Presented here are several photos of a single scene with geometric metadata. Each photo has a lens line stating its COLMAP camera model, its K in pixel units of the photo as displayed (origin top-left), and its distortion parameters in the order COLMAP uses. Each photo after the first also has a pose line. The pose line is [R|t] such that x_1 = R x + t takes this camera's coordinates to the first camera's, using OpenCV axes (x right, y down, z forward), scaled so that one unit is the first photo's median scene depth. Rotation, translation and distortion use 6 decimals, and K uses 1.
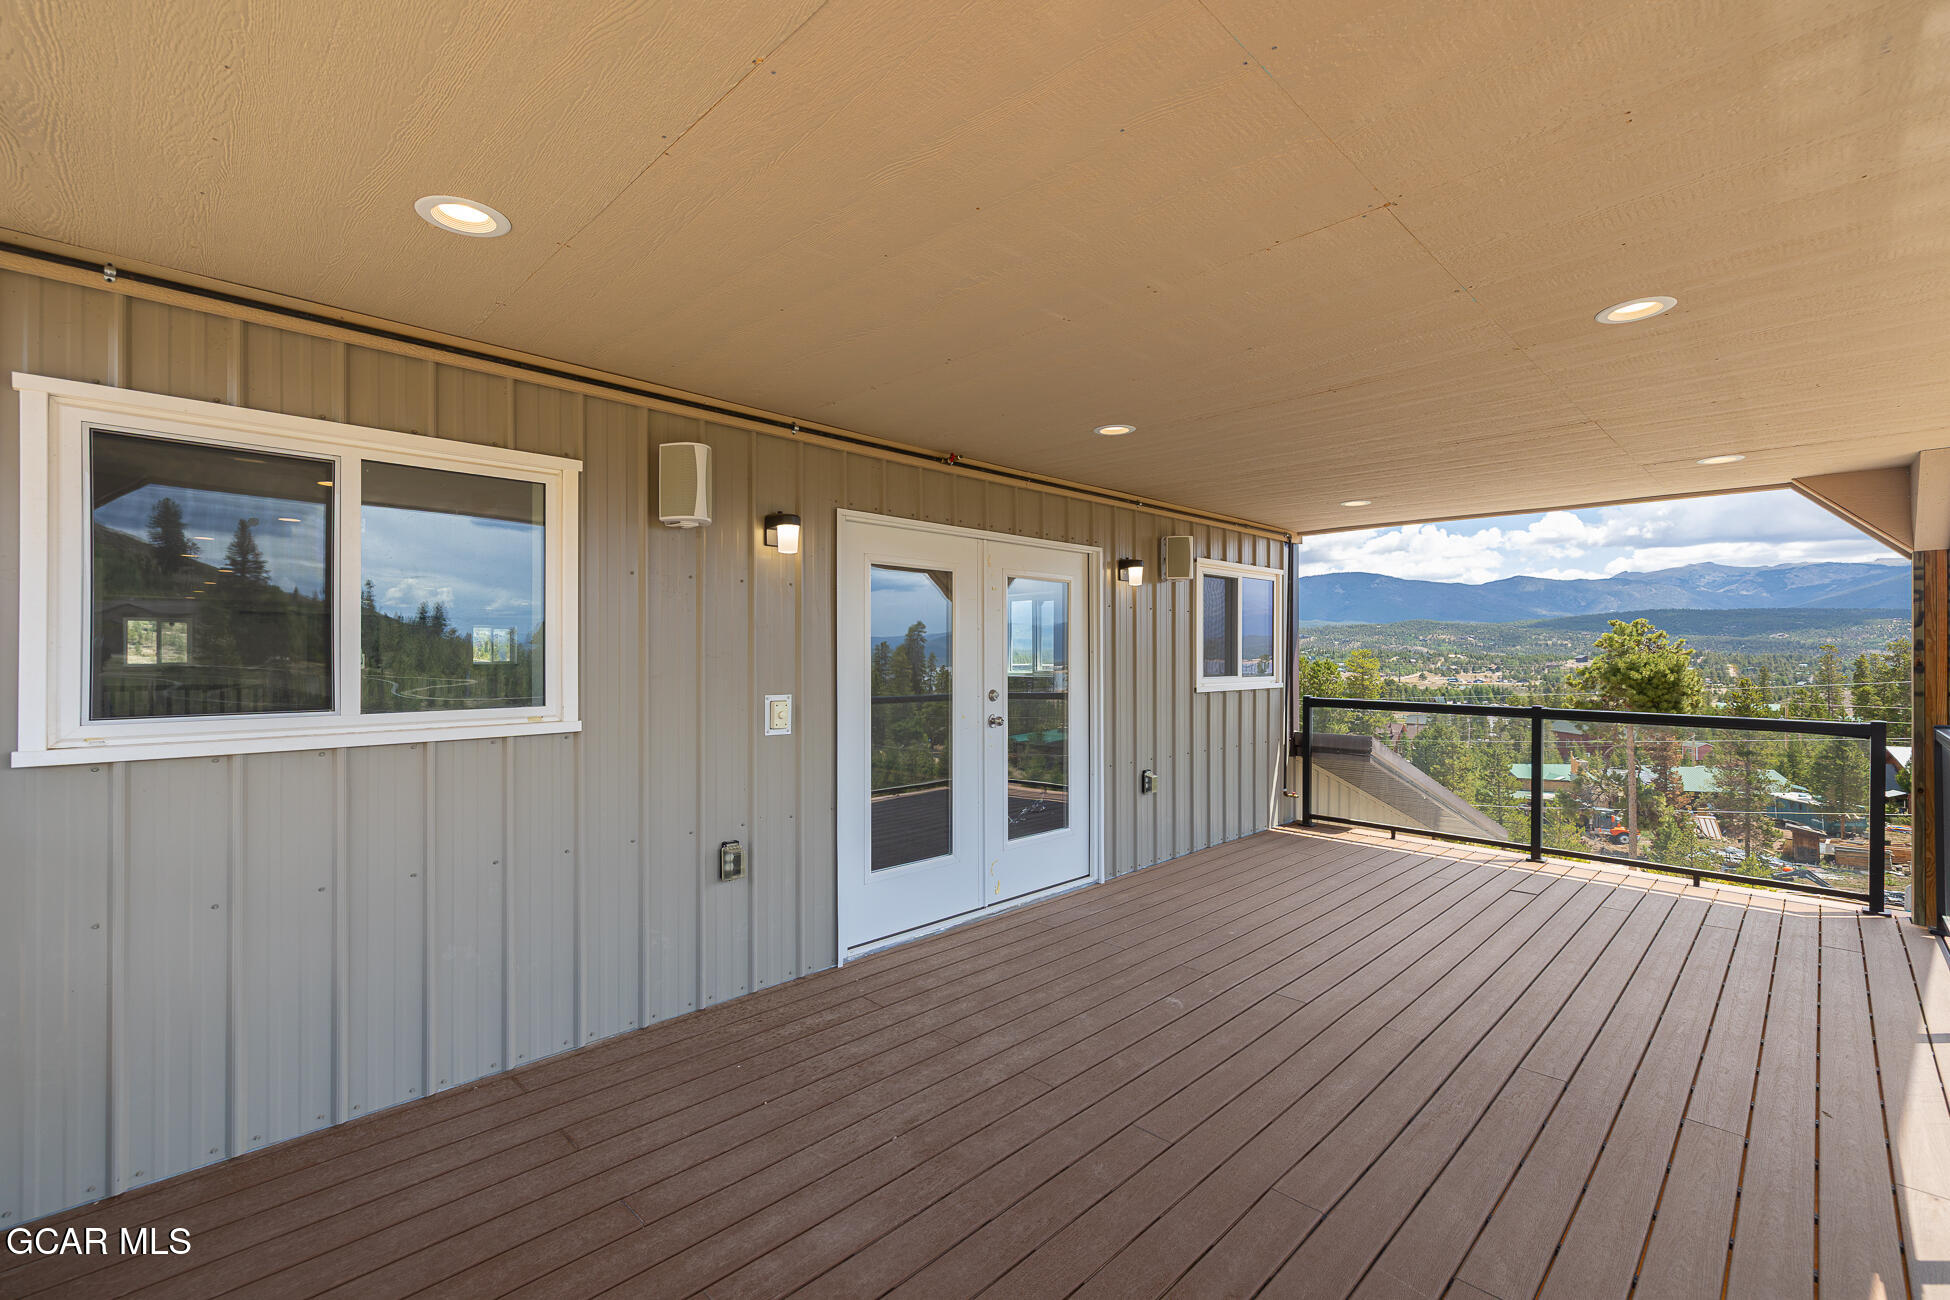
lens RADIAL K [[833.7, 0, 988.6], [0, 833.7, 645.9], [0, 0, 1]] dist [-0.025599, -0.000027]
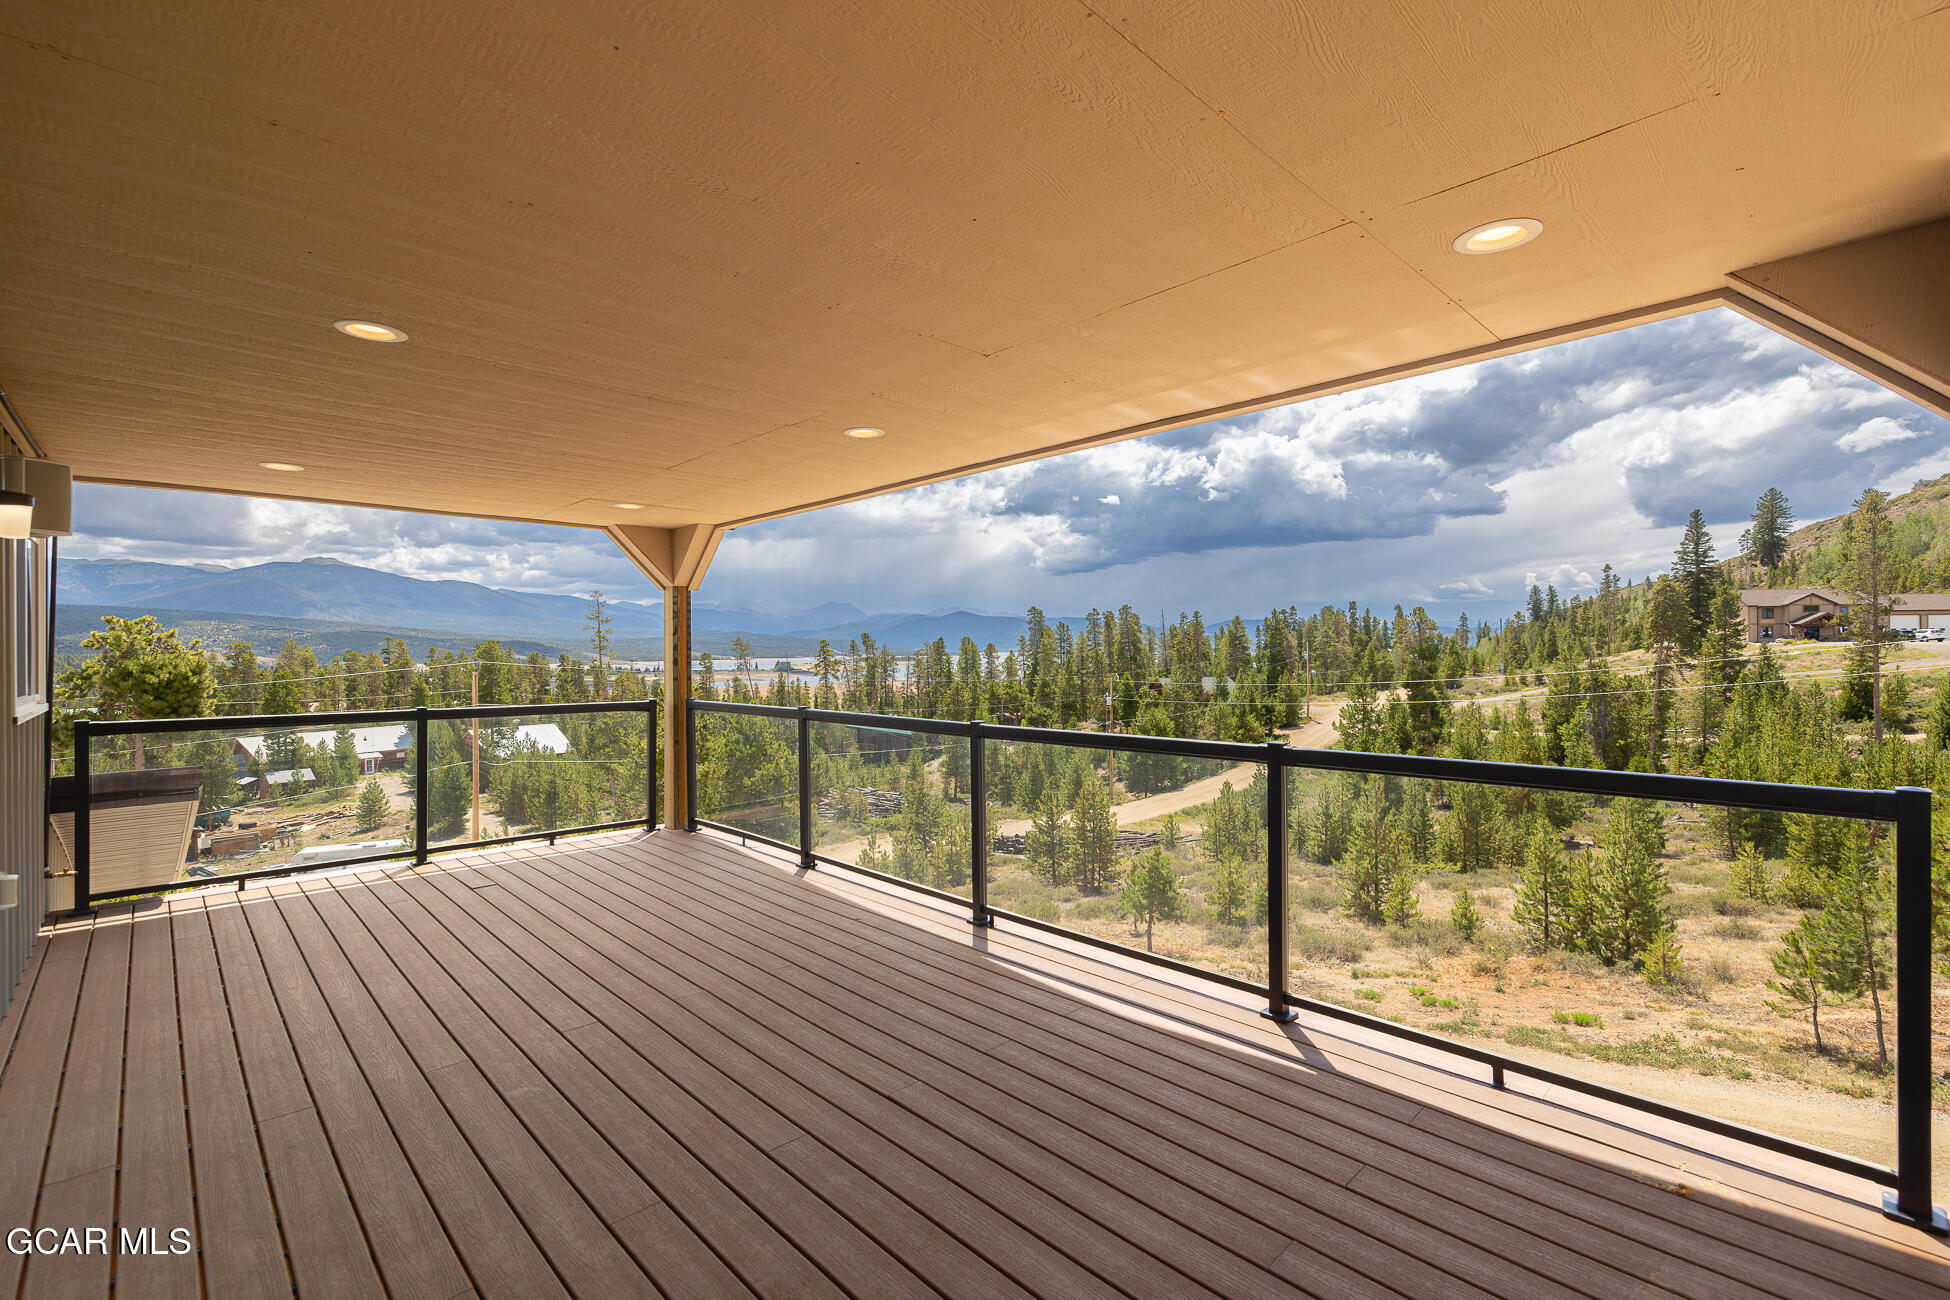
lens RADIAL K [[833.7, 0, 988.6], [0, 833.7, 645.9], [0, 0, 1]] dist [-0.025599, -0.000027]
pose [[-0.006326, 0.001010, 0.999979, -0.434379], [-0.001496, 0.999998, -0.001019, -0.002220], [-0.999979, -0.001502, -0.006324, 0.422586]]
